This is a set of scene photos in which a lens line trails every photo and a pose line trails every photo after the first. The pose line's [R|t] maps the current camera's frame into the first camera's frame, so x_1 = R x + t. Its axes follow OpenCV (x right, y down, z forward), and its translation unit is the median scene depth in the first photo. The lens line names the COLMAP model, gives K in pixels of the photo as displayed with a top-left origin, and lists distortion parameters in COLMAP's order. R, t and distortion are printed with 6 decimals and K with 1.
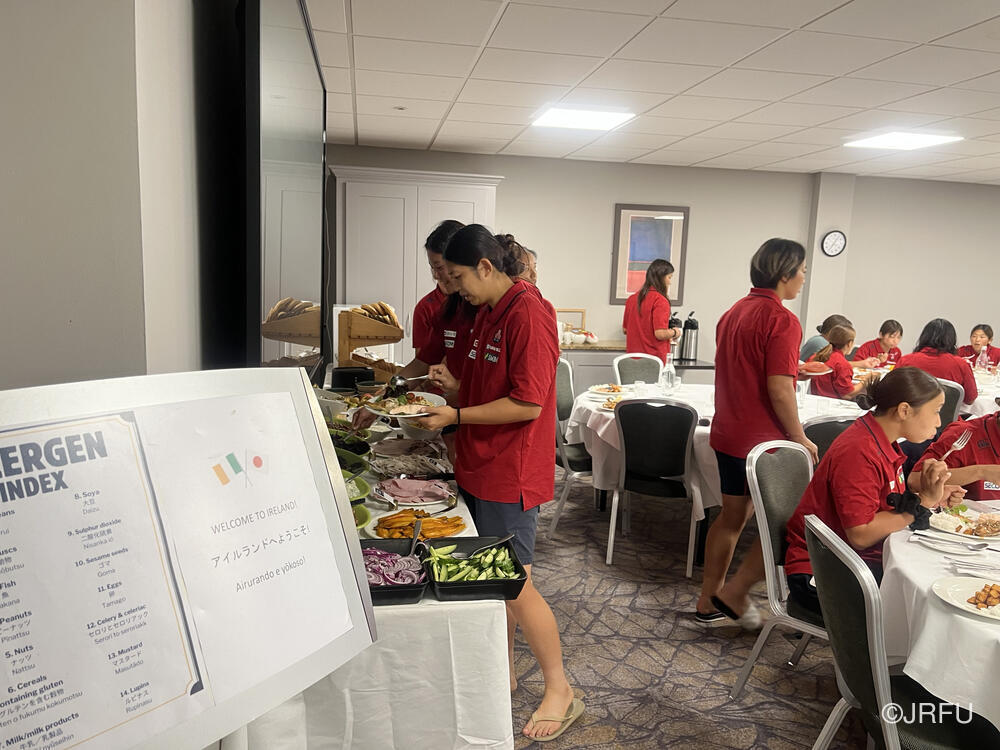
lens RADIAL K [[747.8, 0, 503.3], [0, 747.8, 376.0], [0, 0, 1]] dist [0.048353, -0.031111]
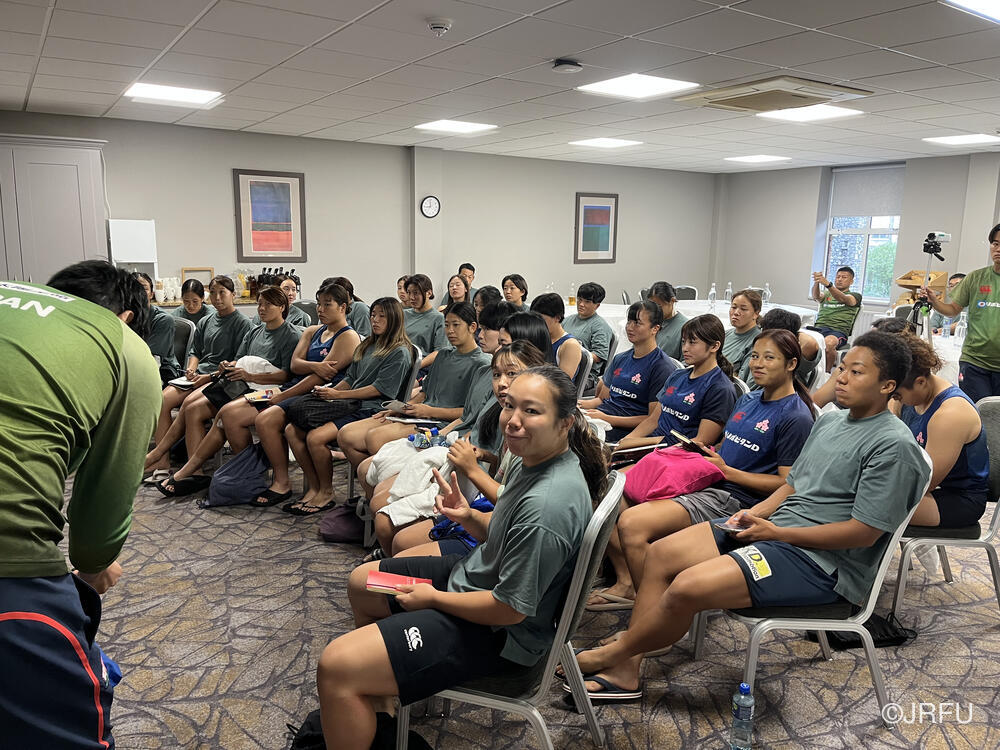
lens RADIAL K [[747.8, 0, 507.6], [0, 747.8, 368.0], [0, 0, 1]] dist [0.048353, -0.031111]
pose [[0.917316, -0.085641, 0.388840, 0.069124], [0.065751, 0.995769, 0.064201, 0.015239], [-0.392692, -0.033327, 0.919066, -0.183067]]
